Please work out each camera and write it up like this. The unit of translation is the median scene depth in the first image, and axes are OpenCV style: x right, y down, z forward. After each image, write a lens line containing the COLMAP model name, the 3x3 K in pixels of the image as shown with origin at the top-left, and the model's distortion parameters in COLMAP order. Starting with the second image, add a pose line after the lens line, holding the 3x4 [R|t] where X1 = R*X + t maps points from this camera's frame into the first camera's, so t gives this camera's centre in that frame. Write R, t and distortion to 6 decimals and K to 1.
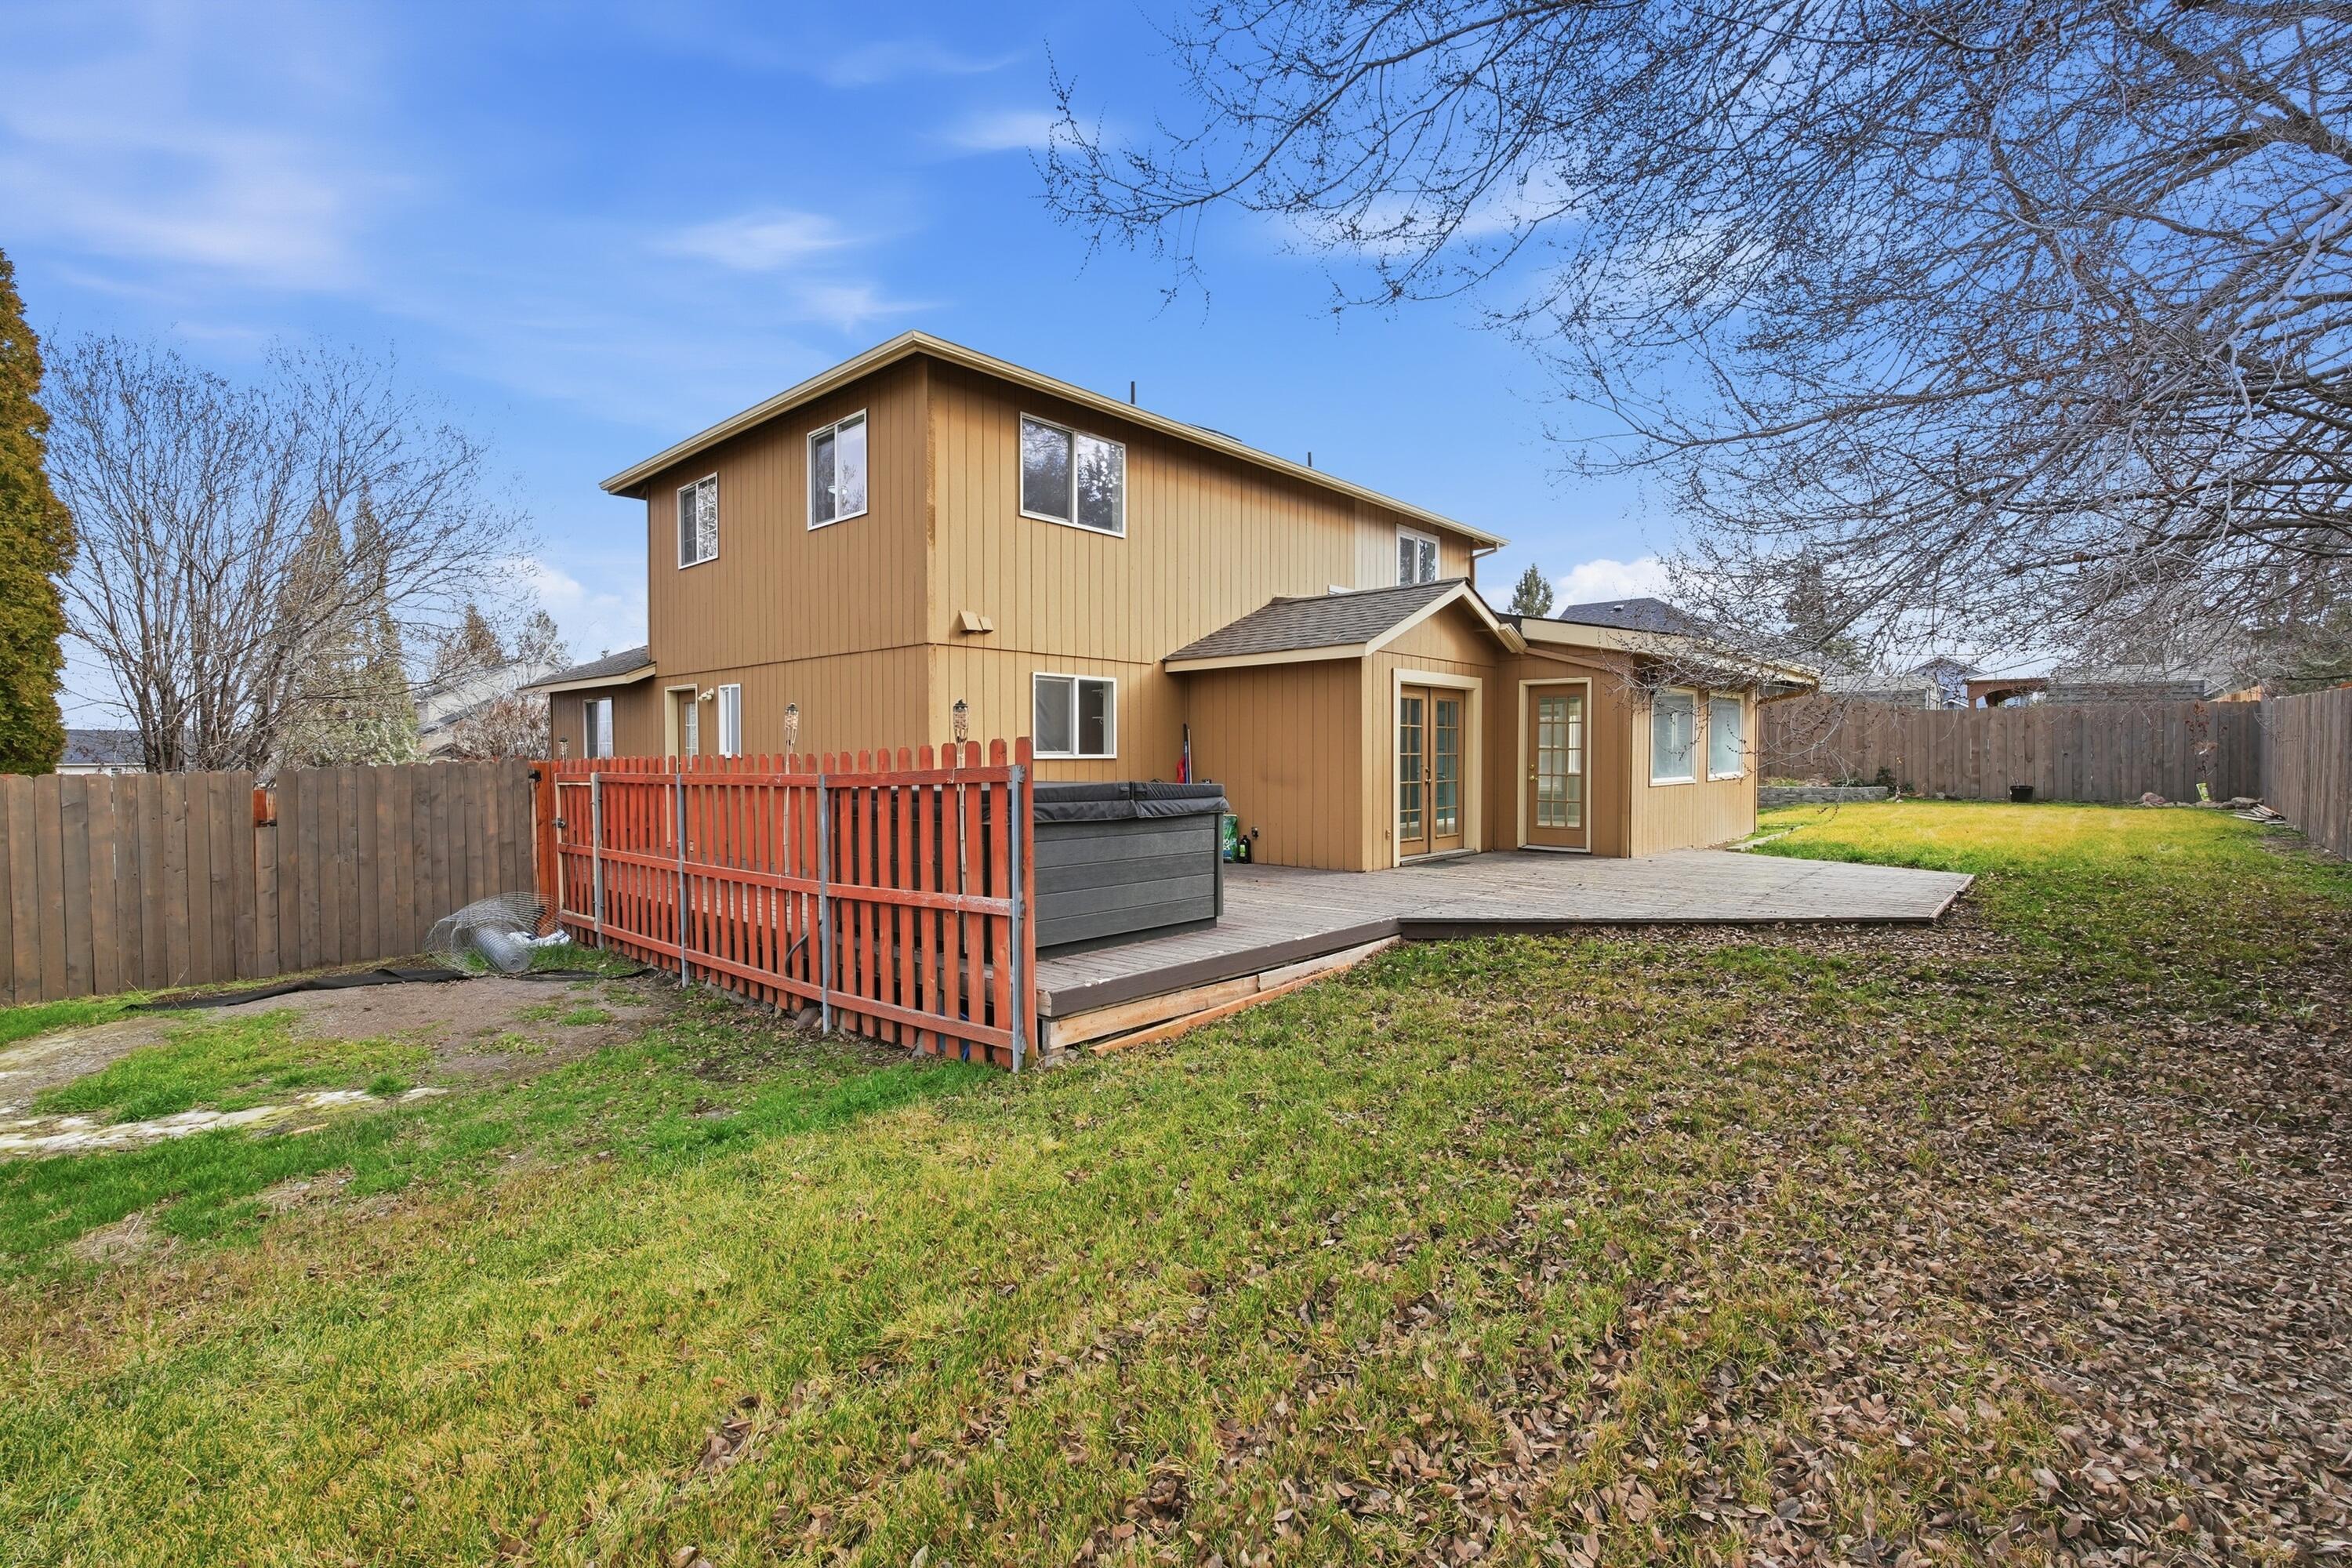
lens RADIAL K [[1050.2, 0, 1174.1], [0, 1050.2, 777.8], [0, 0, 1]] dist [-0.018427, 0.008405]
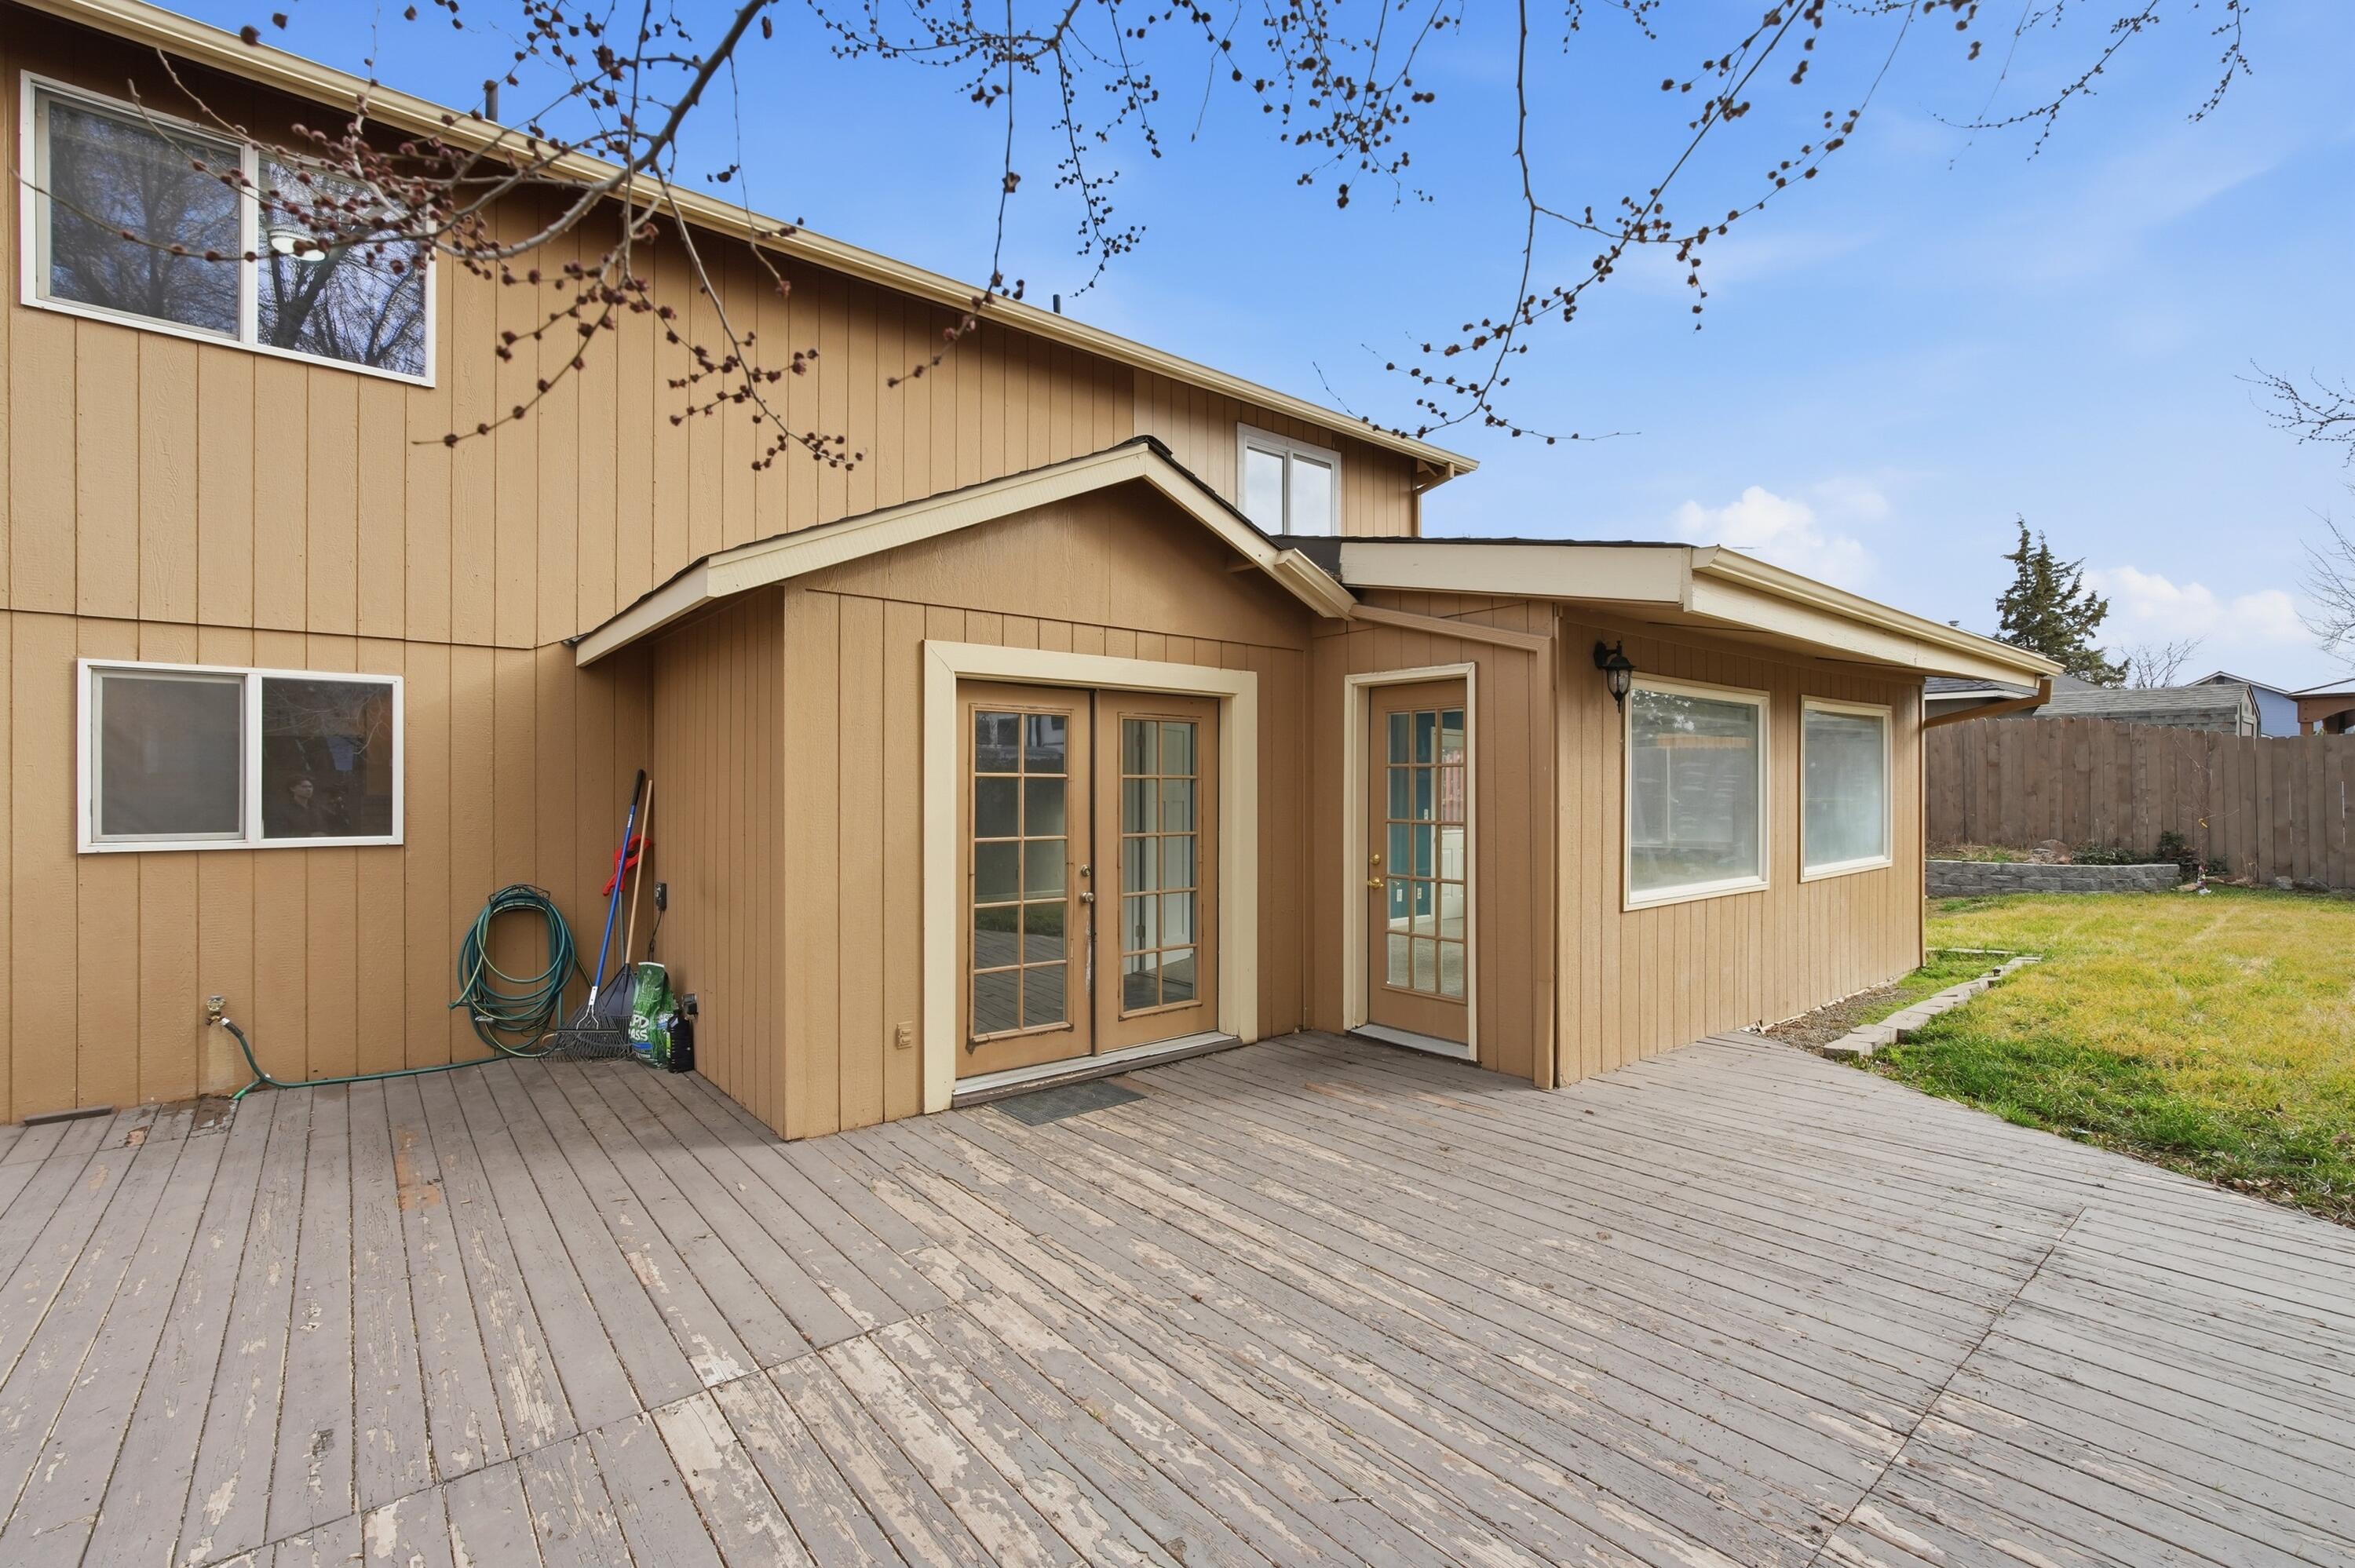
lens RADIAL K [[1051.4, 0, 1175.6], [0, 1051.4, 777.8], [0, 0, 1]] dist [-0.018427, 0.008405]
pose [[0.989415, -0.001590, -0.145108, 0.334367], [-0.003591, 0.999365, -0.035437, -0.031206], [0.145072, 0.035583, 0.988781, 0.540607]]
